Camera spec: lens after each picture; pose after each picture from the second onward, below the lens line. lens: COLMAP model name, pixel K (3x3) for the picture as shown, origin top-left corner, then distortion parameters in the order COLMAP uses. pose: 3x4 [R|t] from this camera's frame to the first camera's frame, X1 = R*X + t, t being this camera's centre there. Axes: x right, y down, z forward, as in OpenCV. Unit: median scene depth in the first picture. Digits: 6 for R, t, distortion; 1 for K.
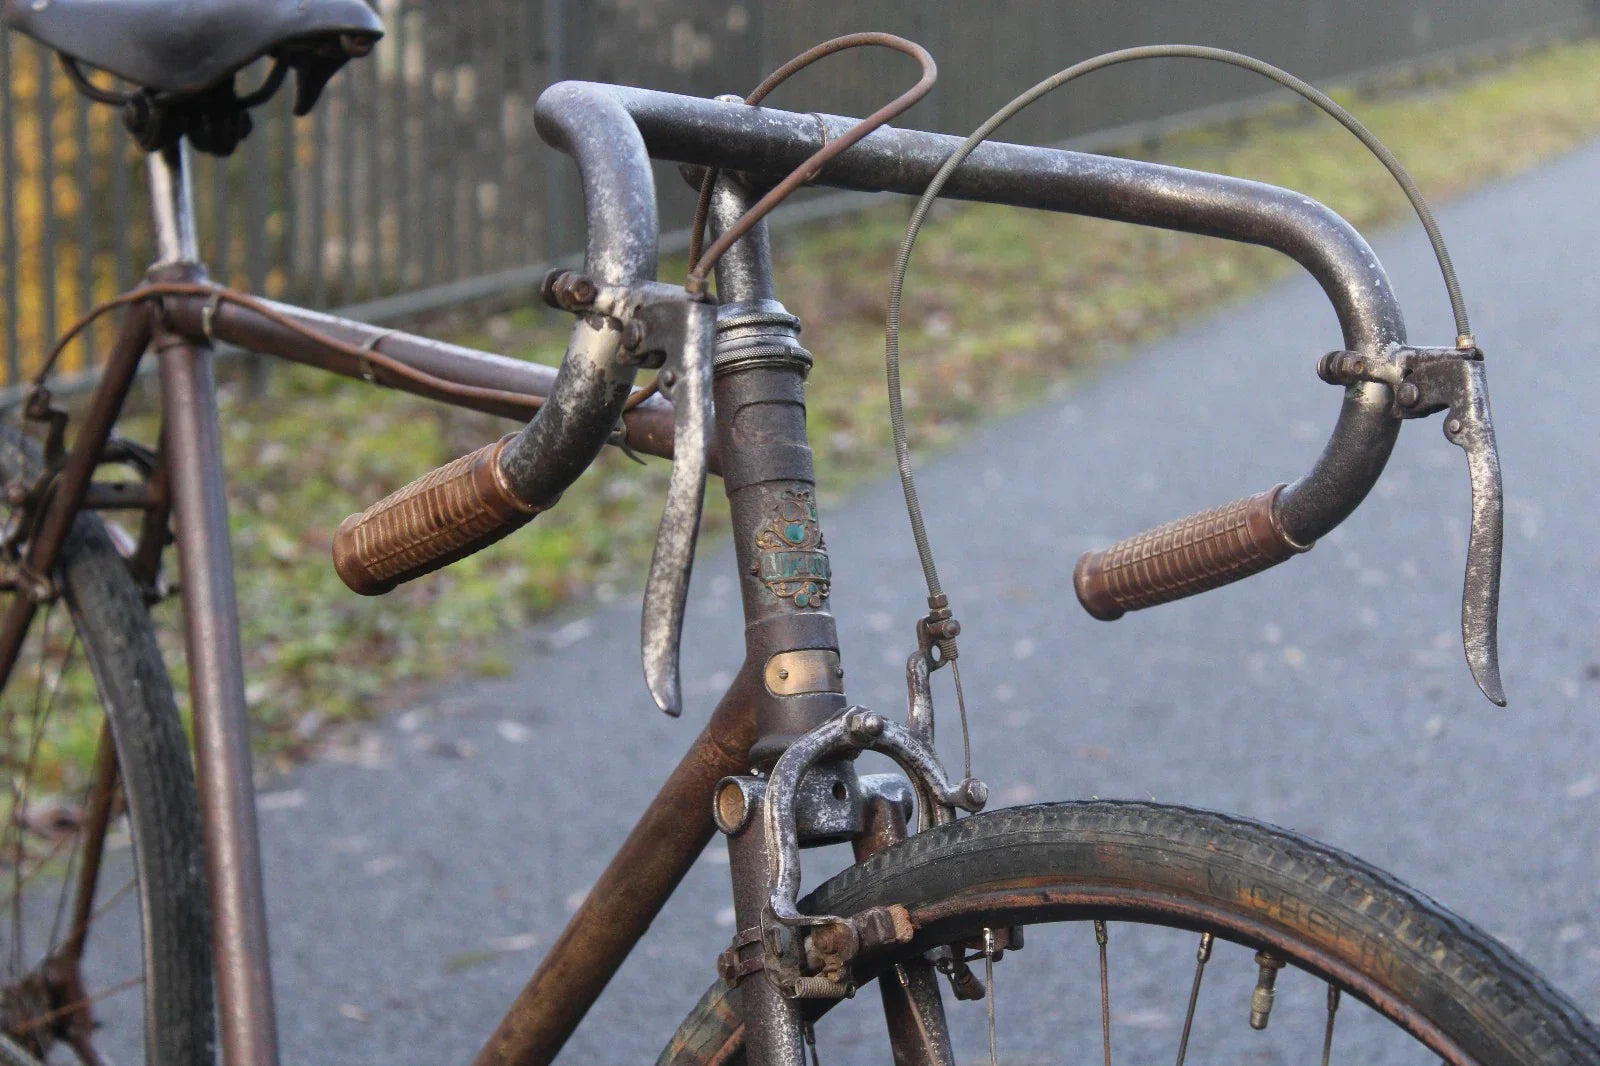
lens RADIAL K [[3508.8, 0, 800.0], [0, 3508.8, 533.0], [0, 0, 1]] dist [-0.077124, -0.362032]
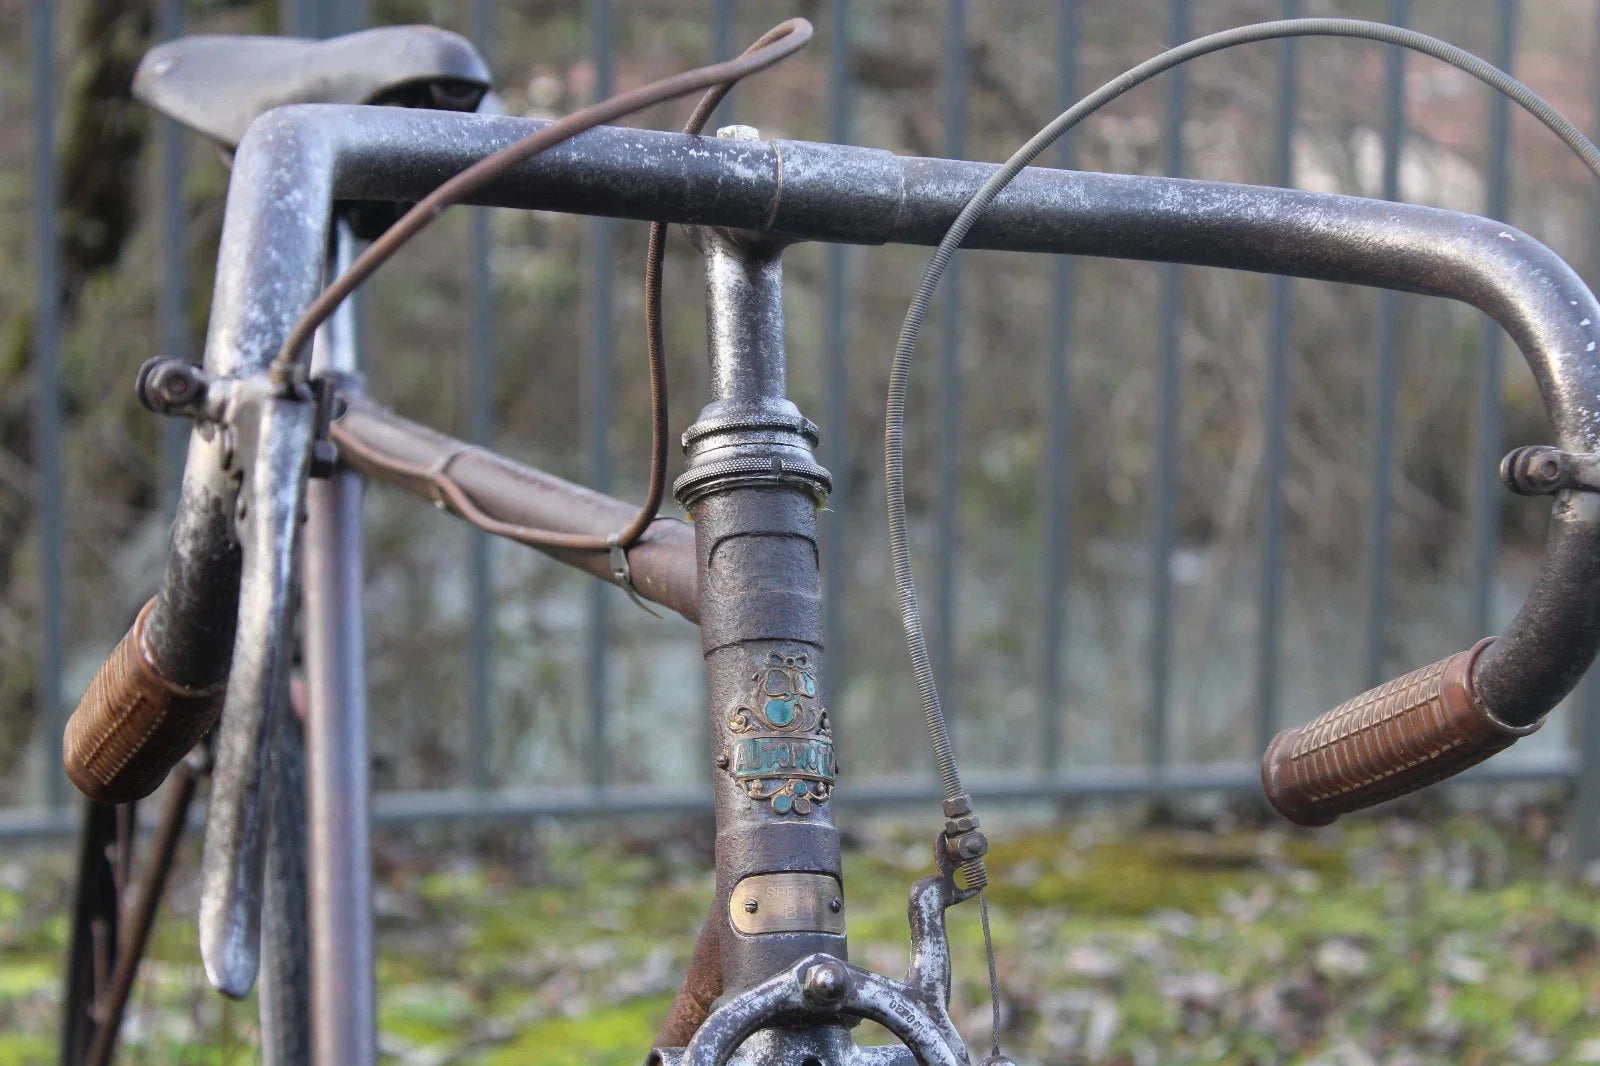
lens RADIAL K [[3508.8, 0, 800.0], [0, 3508.8, 533.0], [0, 0, 1]] dist [-0.077124, -0.362032]
pose [[0.953792, -0.016243, -0.300029, 0.224566], [0.005823, 0.999349, -0.035594, -0.011339], [0.300412, 0.032202, 0.953266, 0.301611]]
